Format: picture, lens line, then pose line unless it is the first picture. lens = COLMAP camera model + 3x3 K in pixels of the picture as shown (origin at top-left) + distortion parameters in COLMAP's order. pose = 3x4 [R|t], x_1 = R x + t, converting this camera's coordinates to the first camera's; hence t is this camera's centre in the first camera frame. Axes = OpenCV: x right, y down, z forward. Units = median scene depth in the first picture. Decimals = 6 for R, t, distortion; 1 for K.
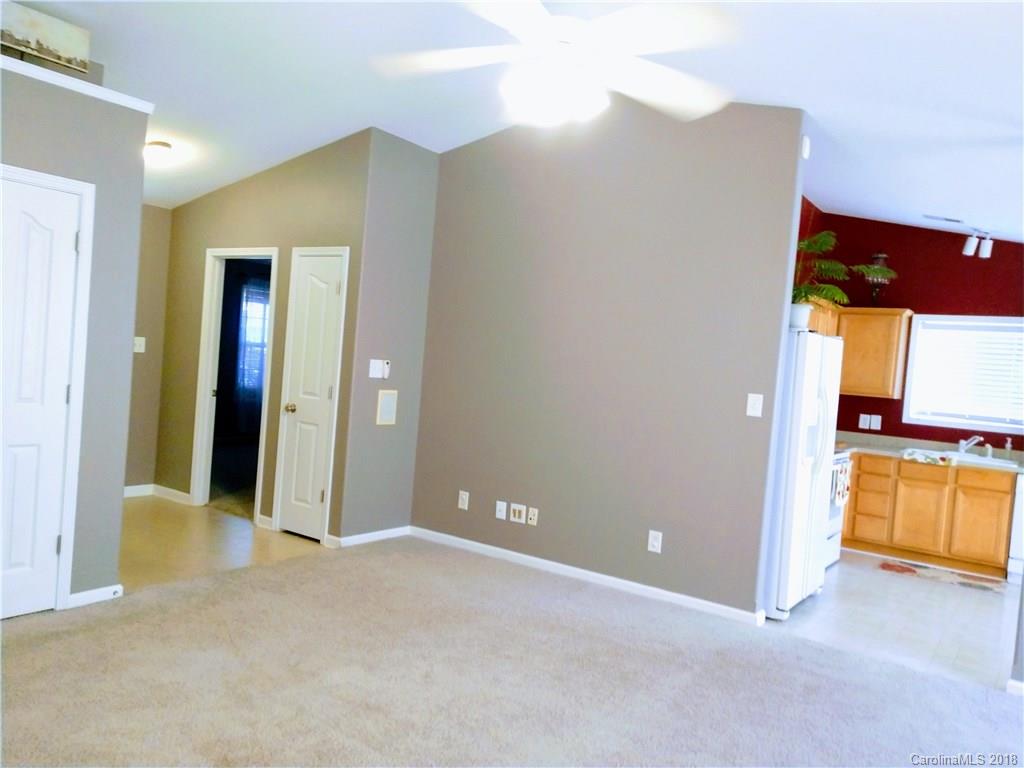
lens RADIAL K [[783.4, 0, 510.9], [0, 783.4, 383.8], [0, 0, 1]] dist [0.014329, 0.016591]
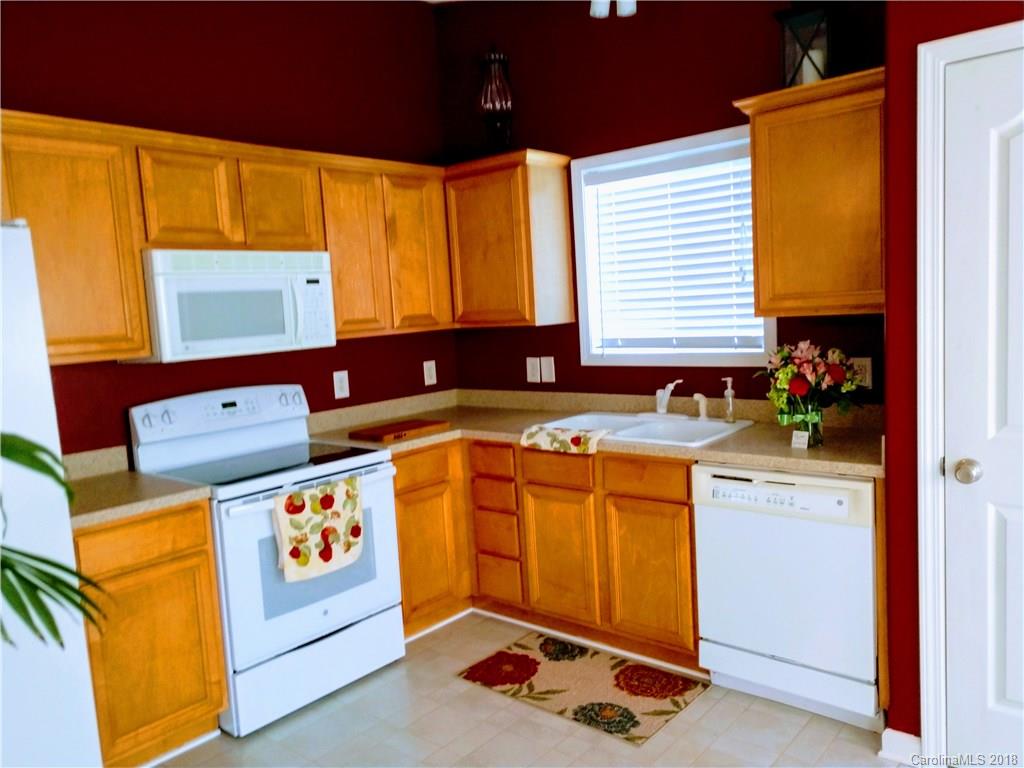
lens RADIAL K [[783.4, 0, 513.2], [0, 783.4, 384.8], [0, 0, 1]] dist [0.014329, 0.016591]
pose [[0.984396, -0.129777, -0.118835, 0.555479], [0.137849, 0.988486, 0.062399, 0.024190], [0.109369, -0.077807, 0.990951, 0.498661]]
